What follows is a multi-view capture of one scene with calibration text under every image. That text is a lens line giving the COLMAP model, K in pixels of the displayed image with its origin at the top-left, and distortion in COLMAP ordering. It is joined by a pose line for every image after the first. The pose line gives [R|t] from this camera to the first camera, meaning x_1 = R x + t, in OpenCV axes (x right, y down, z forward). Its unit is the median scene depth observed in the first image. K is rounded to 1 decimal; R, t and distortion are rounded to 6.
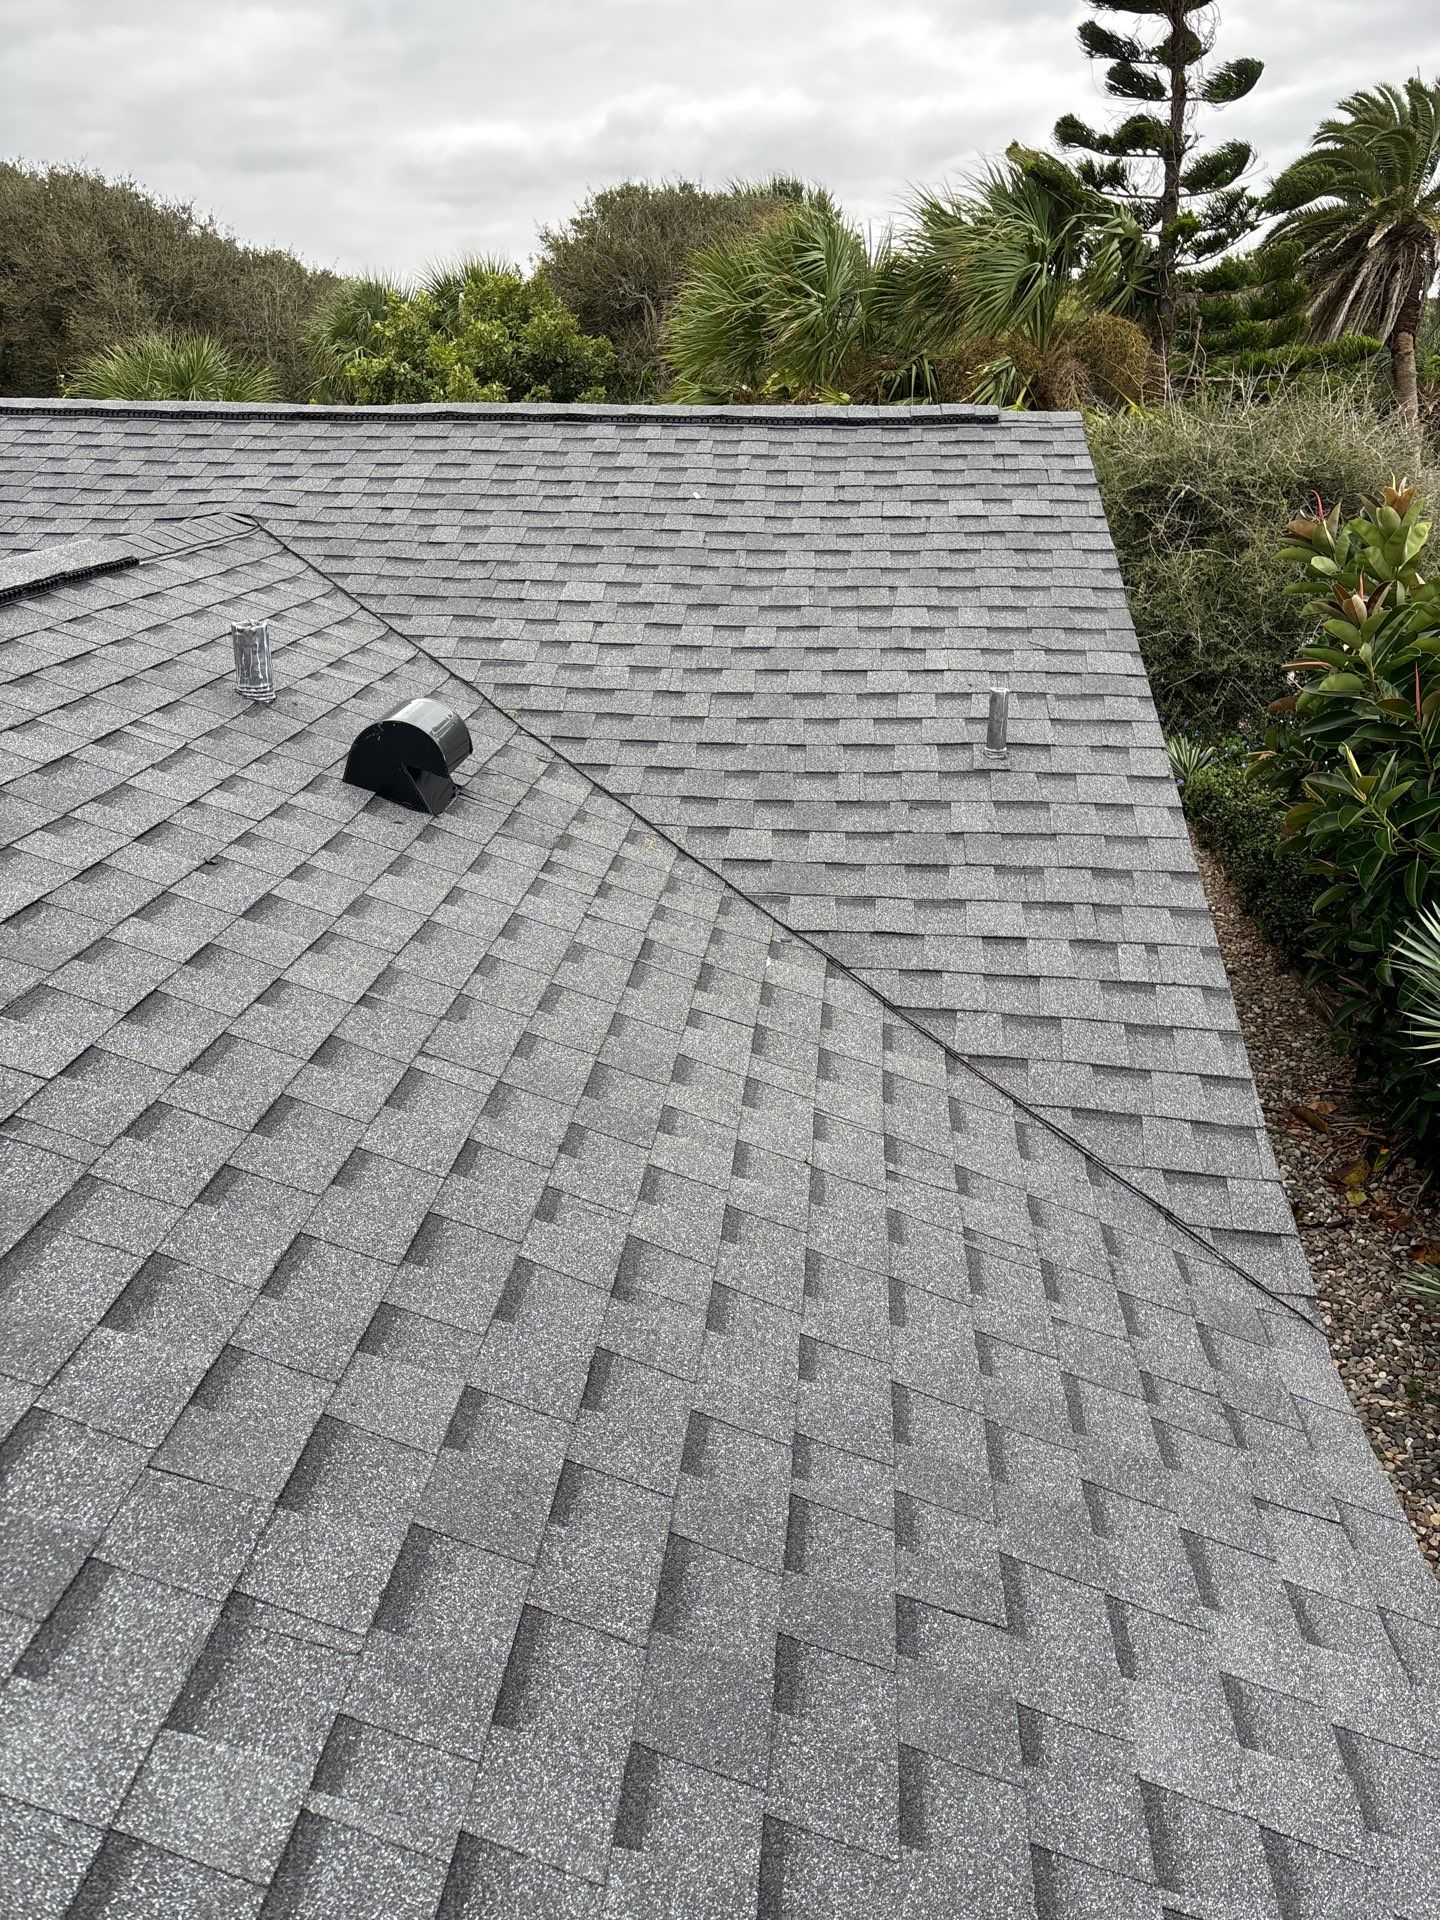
lens RADIAL K [[1488.9, 0, 711.9], [0, 1488.9, 937.7], [0, 0, 1]] dist [0.055887, -0.058962]
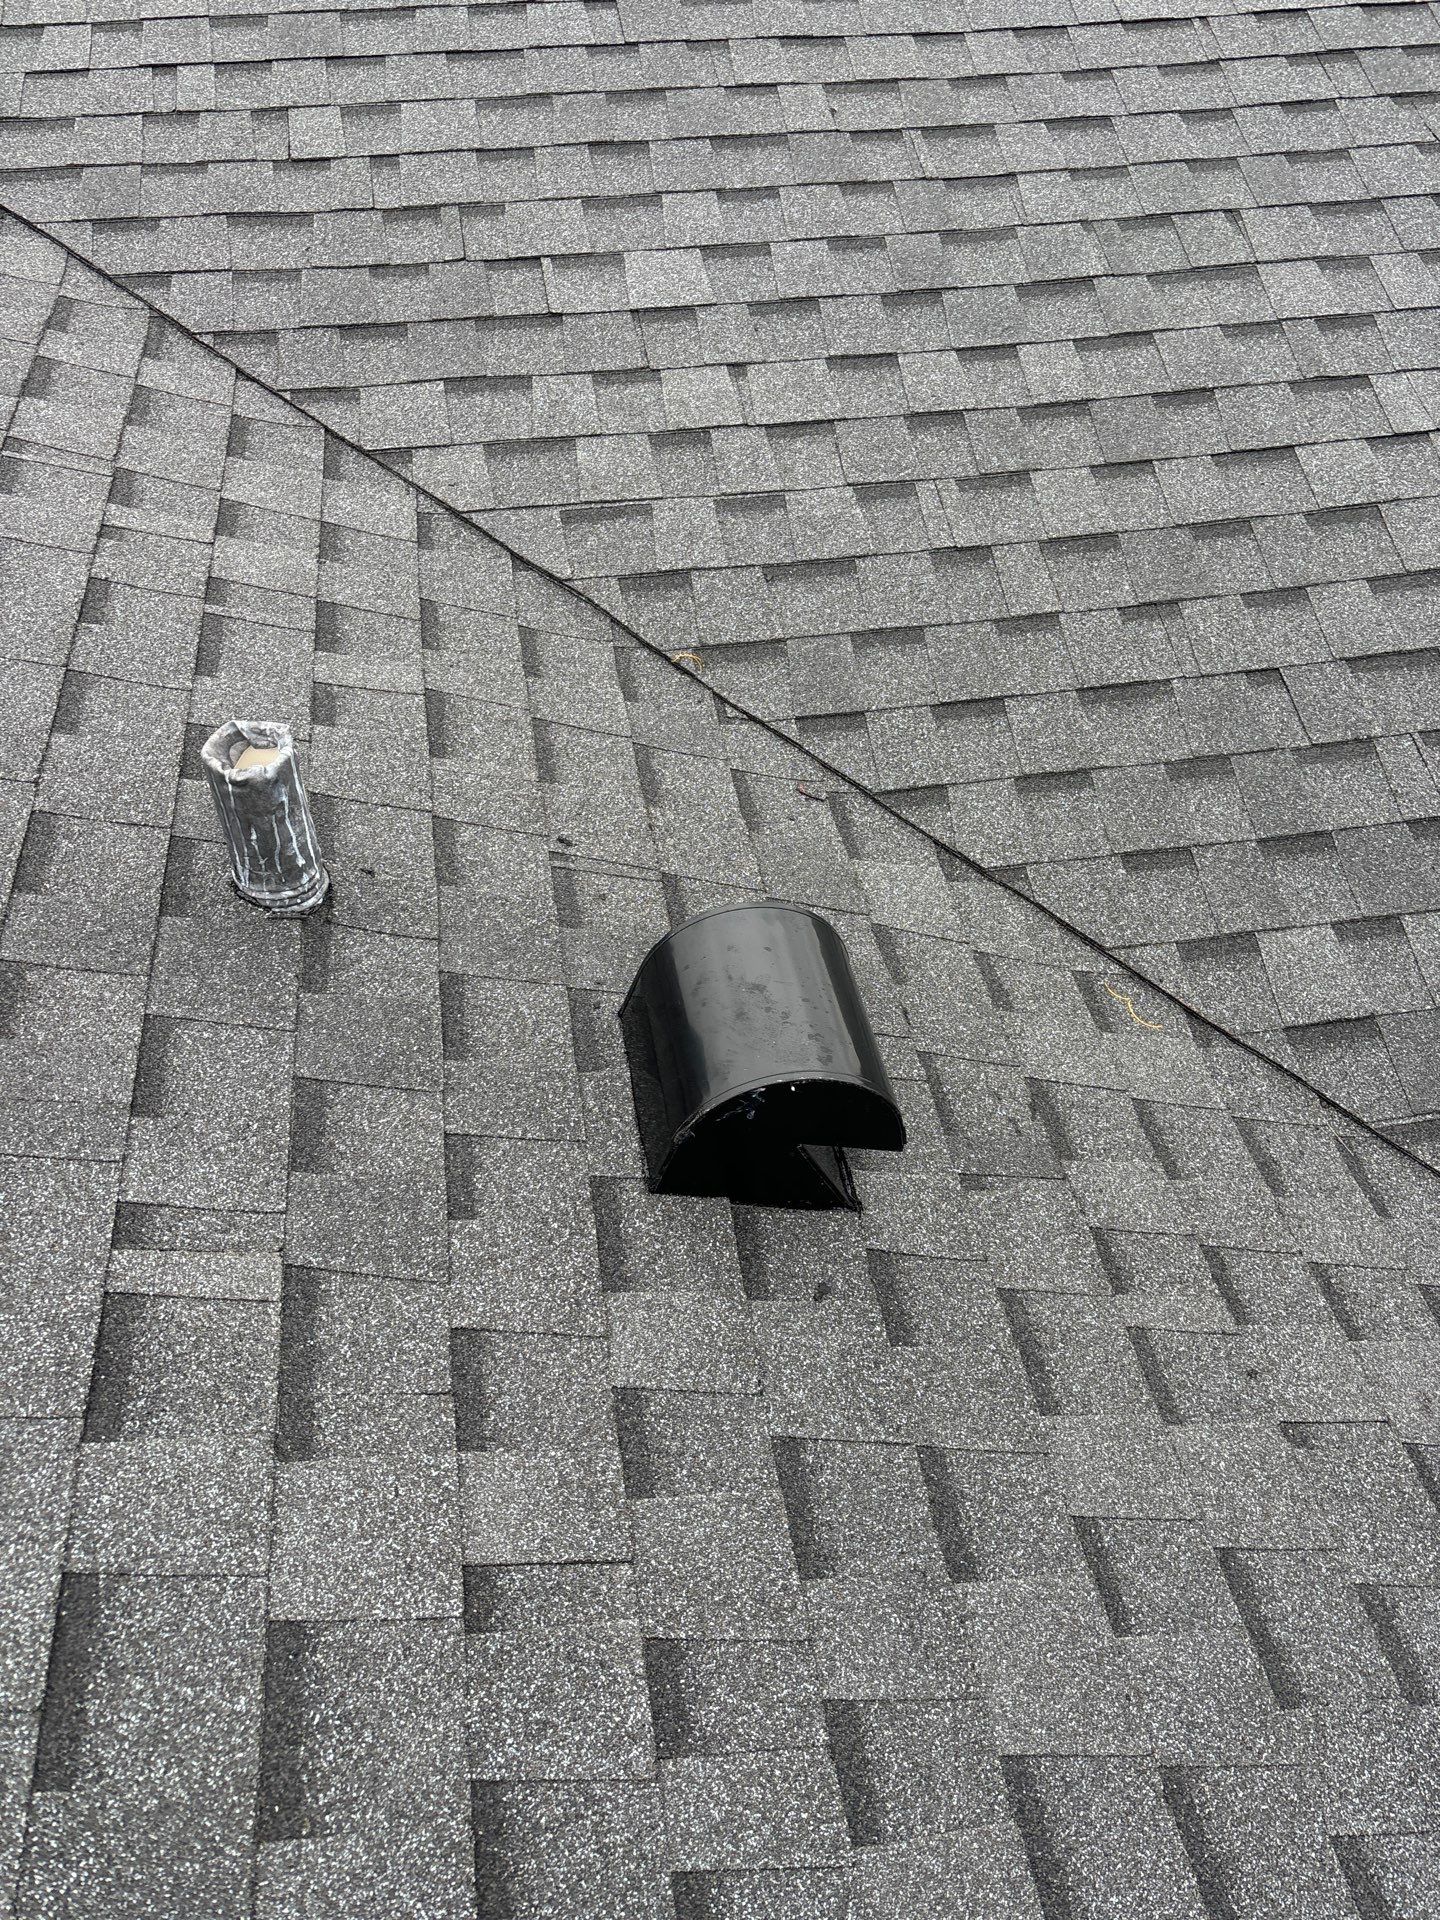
lens RADIAL K [[1488.9, 0, 703.4], [0, 1488.9, 958.8], [0, 0, 1]] dist [0.055887, -0.058962]
pose [[0.968249, -0.183700, 0.169555, -0.209823], [0.098911, 0.904415, 0.415031, -0.241052], [-0.229589, -0.385083, 0.893868, 0.467077]]
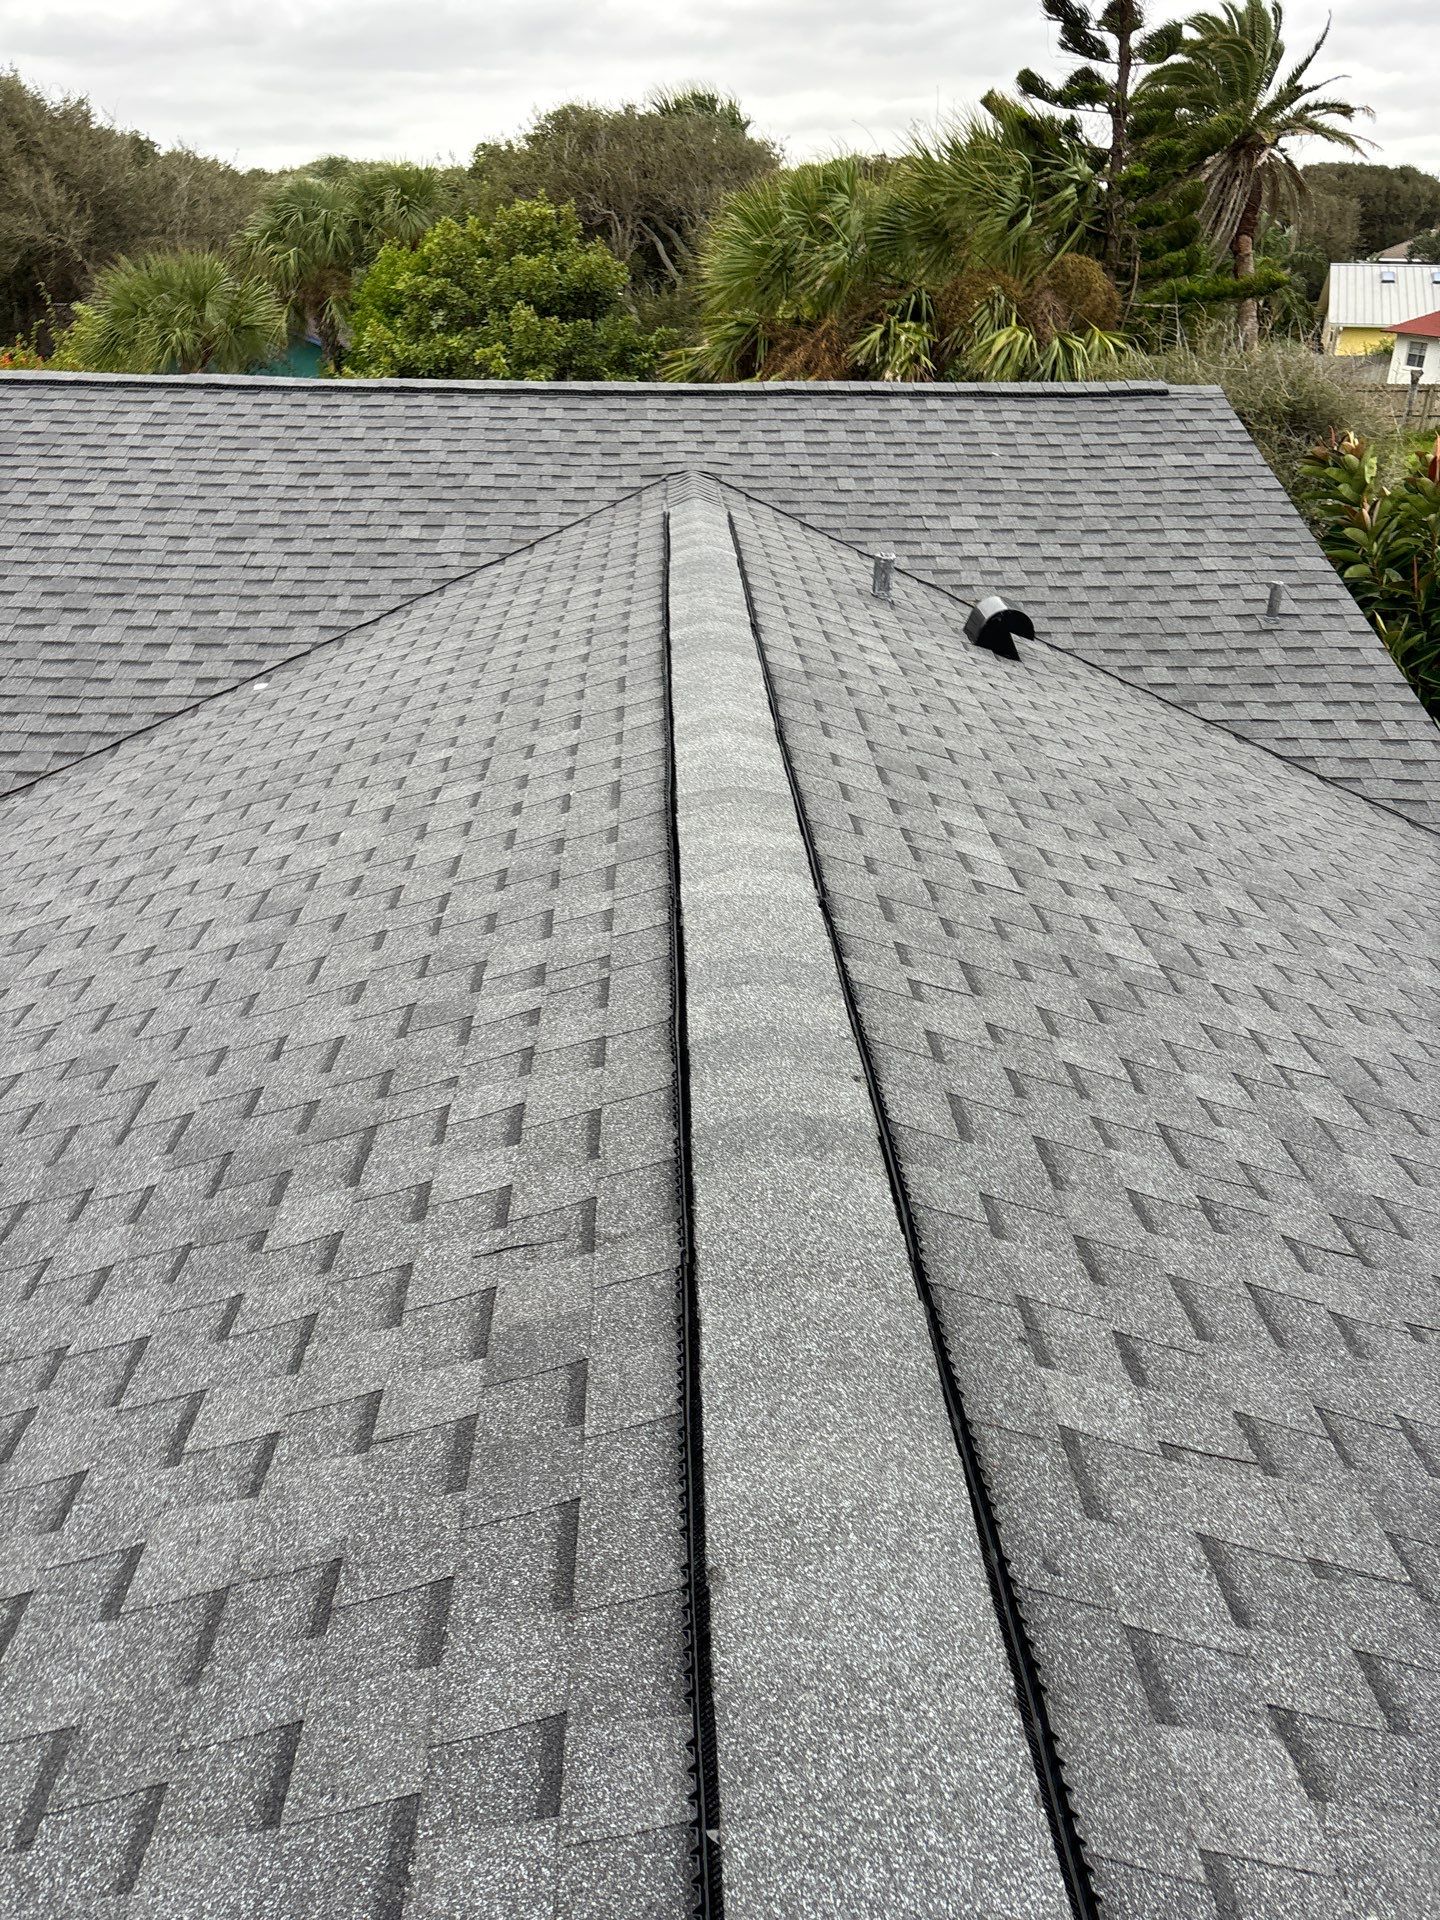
lens RADIAL K [[1488.9, 0, 679.2], [0, 1488.9, 950.7], [0, 0, 1]] dist [0.055887, -0.058962]
pose [[0.993173, -0.045635, 0.107356, -0.586522], [0.036578, 0.995720, 0.084870, 0.070734], [-0.110770, -0.080364, 0.990592, -0.565157]]
